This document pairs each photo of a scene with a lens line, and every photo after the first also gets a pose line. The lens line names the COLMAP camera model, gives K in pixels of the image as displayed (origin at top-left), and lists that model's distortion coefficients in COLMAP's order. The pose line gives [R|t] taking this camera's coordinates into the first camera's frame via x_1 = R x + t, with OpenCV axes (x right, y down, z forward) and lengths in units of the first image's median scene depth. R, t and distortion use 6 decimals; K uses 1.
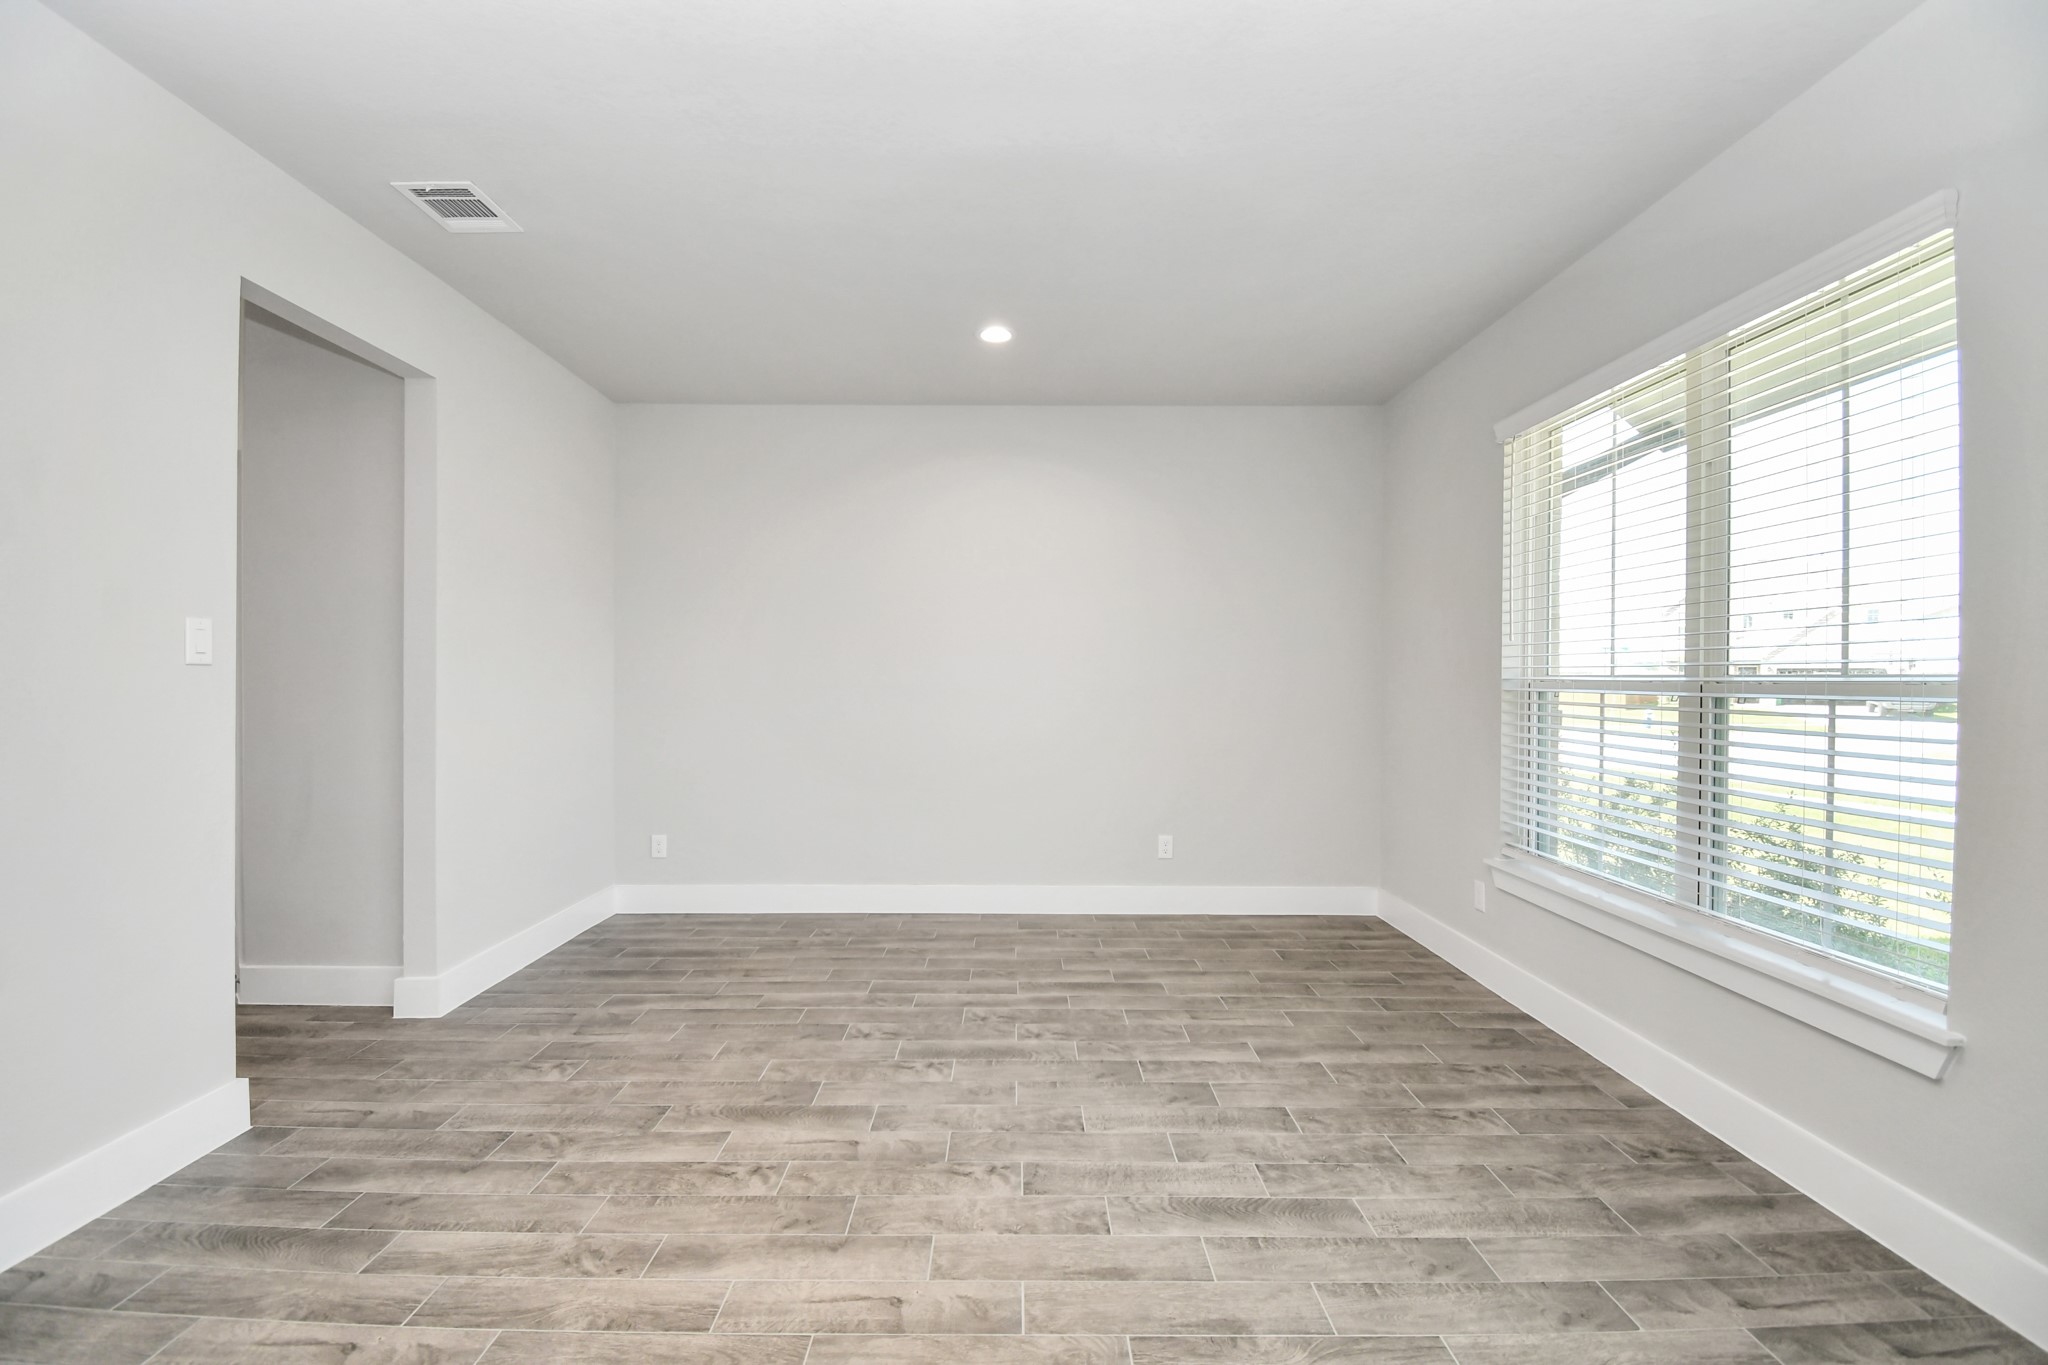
lens RADIAL K [[902.5, 0, 1024.0], [0, 902.5, 682.5], [0, 0, 1]] dist [0.023351, -0.026499]
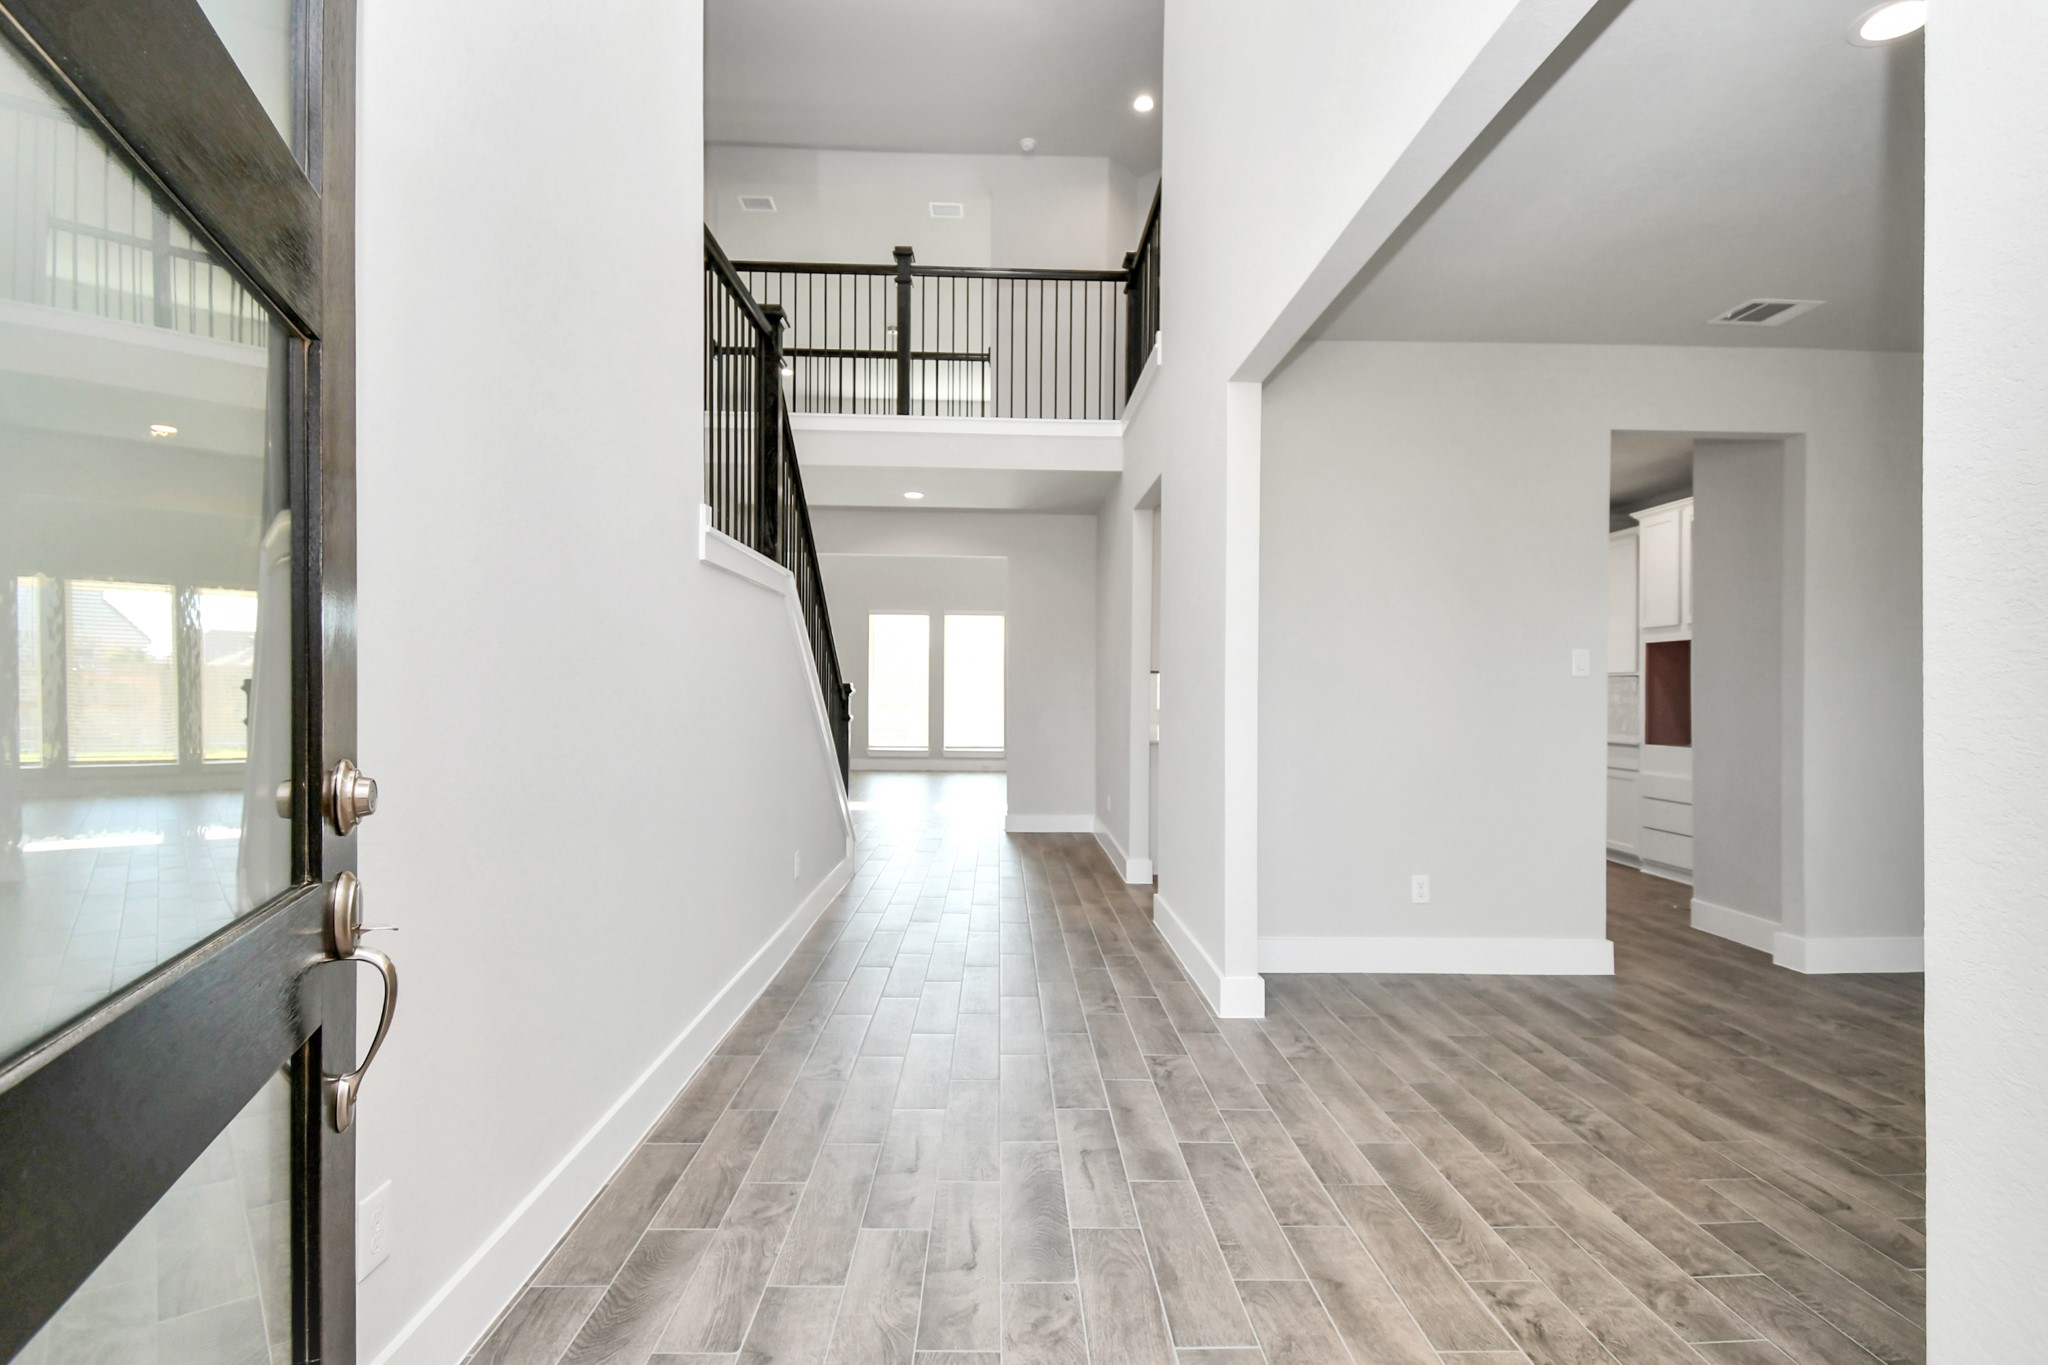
lens RADIAL K [[962.1, 0, 995.4], [0, 962.1, 693.7], [0, 0, 1]] dist [0.024781, -0.025653]
pose [[0.006133, -0.004648, -0.999970, 0.714485], [-0.009751, 0.999941, -0.004708, 0.030298], [0.999934, 0.009779, 0.006087, -0.062658]]
